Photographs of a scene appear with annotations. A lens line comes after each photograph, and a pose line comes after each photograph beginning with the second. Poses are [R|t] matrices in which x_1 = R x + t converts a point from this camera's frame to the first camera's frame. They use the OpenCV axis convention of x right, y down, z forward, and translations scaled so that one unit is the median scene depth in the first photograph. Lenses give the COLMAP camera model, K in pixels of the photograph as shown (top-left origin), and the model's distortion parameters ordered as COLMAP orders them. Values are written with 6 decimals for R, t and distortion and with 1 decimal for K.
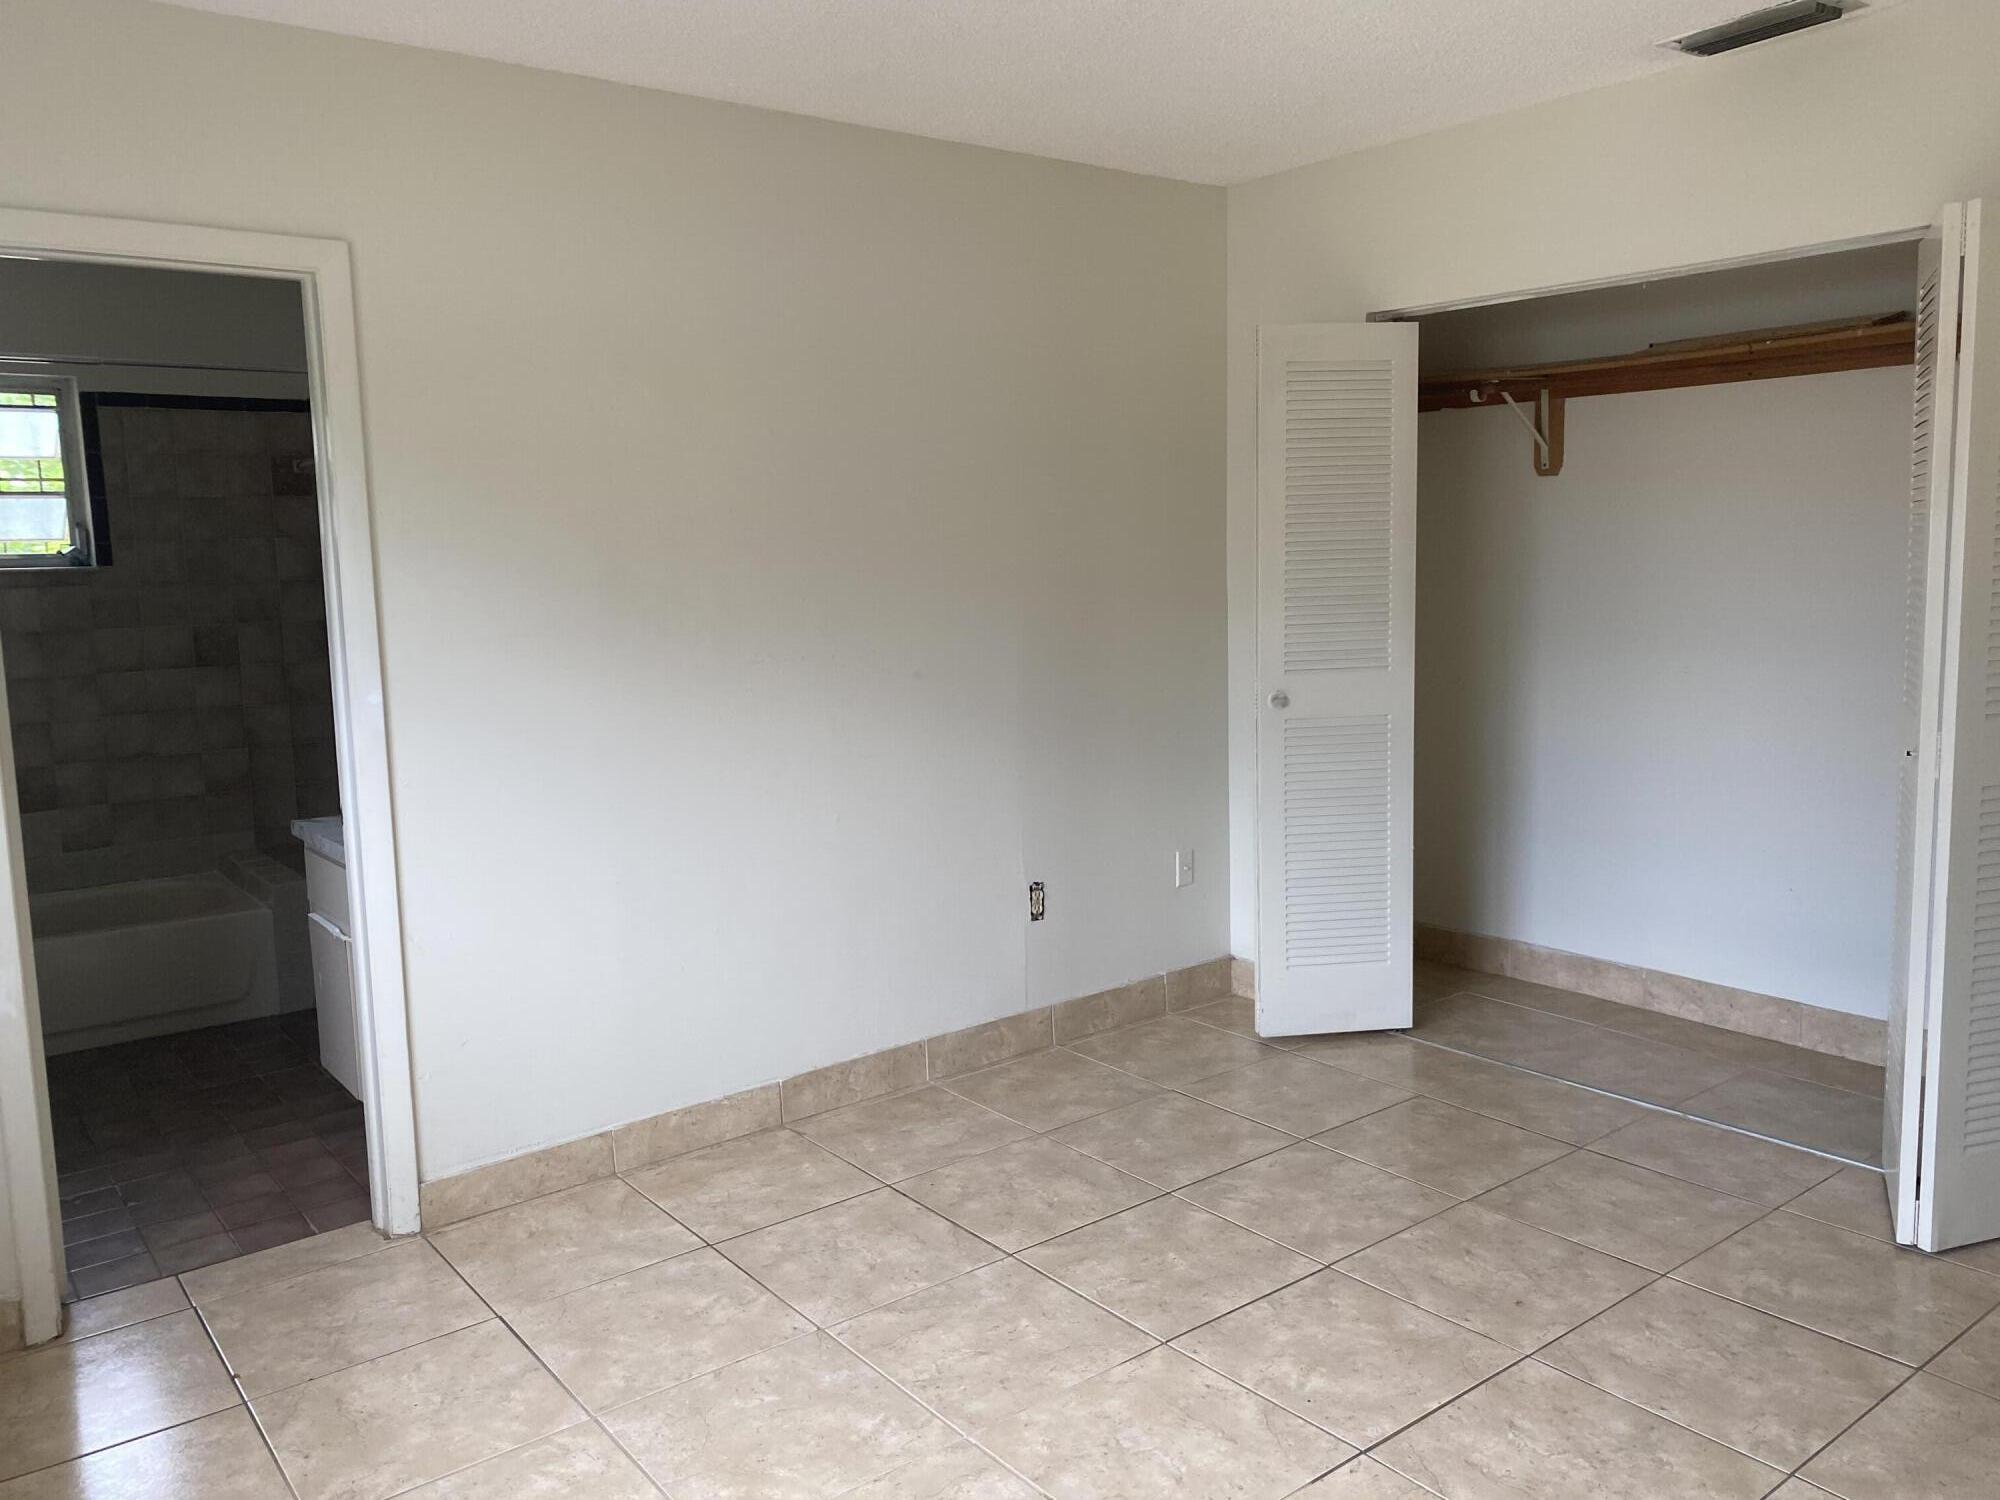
lens RADIAL K [[1546.6, 0, 992.6], [0, 1546.6, 745.0], [0, 0, 1]] dist [0.033866, -0.040820]
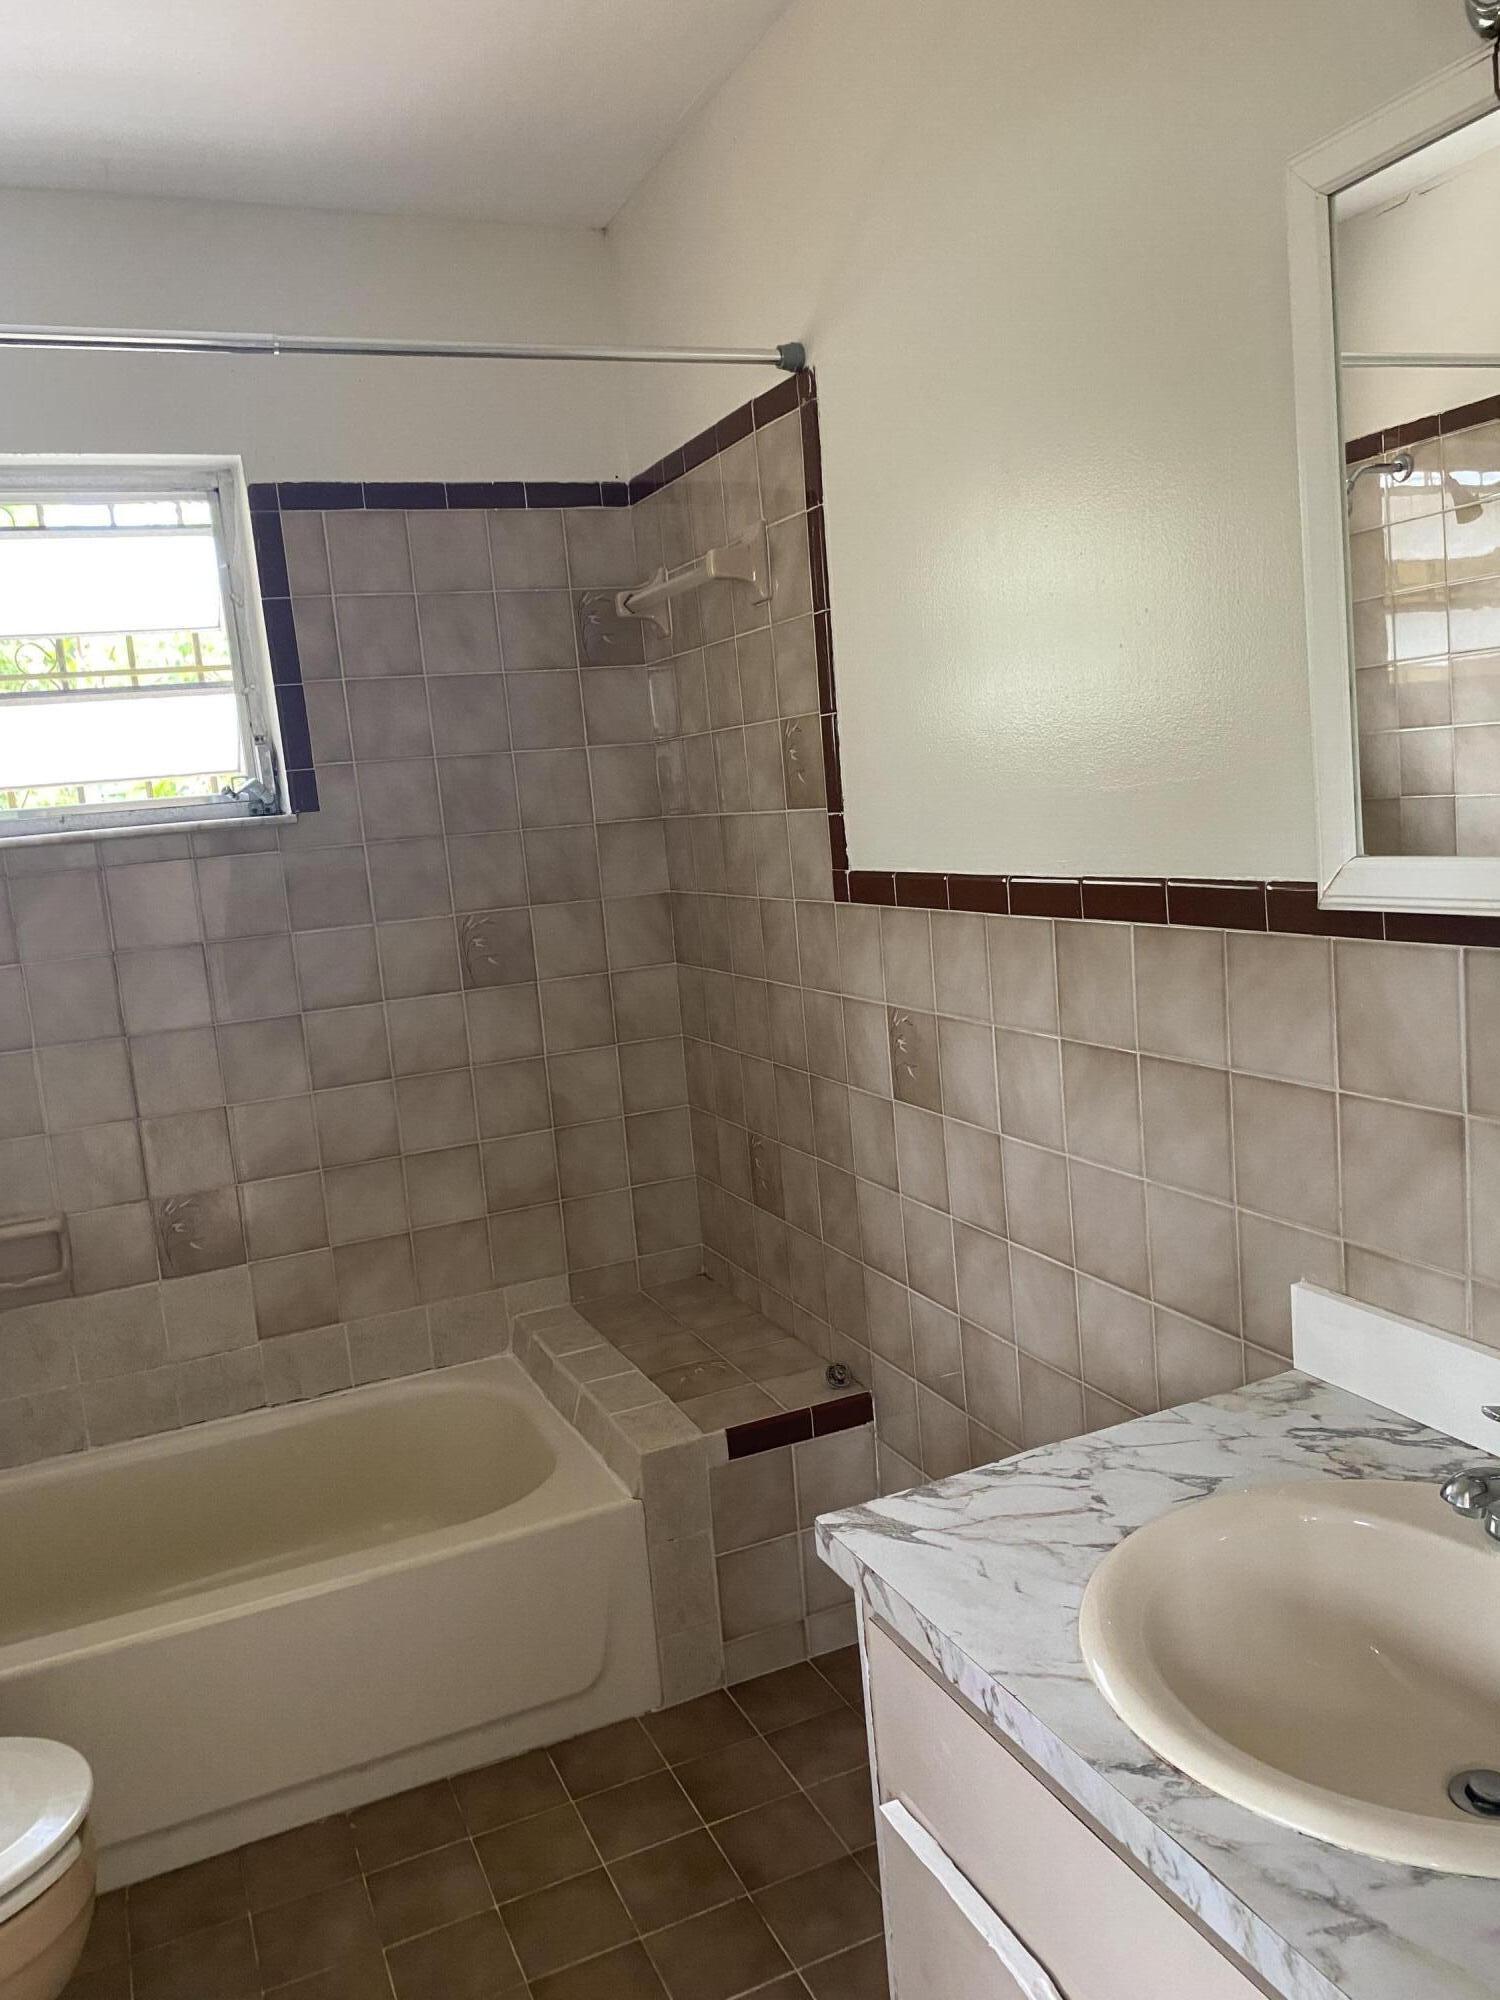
lens RADIAL K [[1546.6, 0, 763.3], [0, 1546.6, 999.0], [0, 0, 1]] dist [0.033866, -0.040820]
pose [[0.970986, -0.027305, -0.237573, -0.280561], [0.034173, 0.999107, 0.024836, -0.056315], [0.236683, -0.032233, 0.971052, 0.496131]]
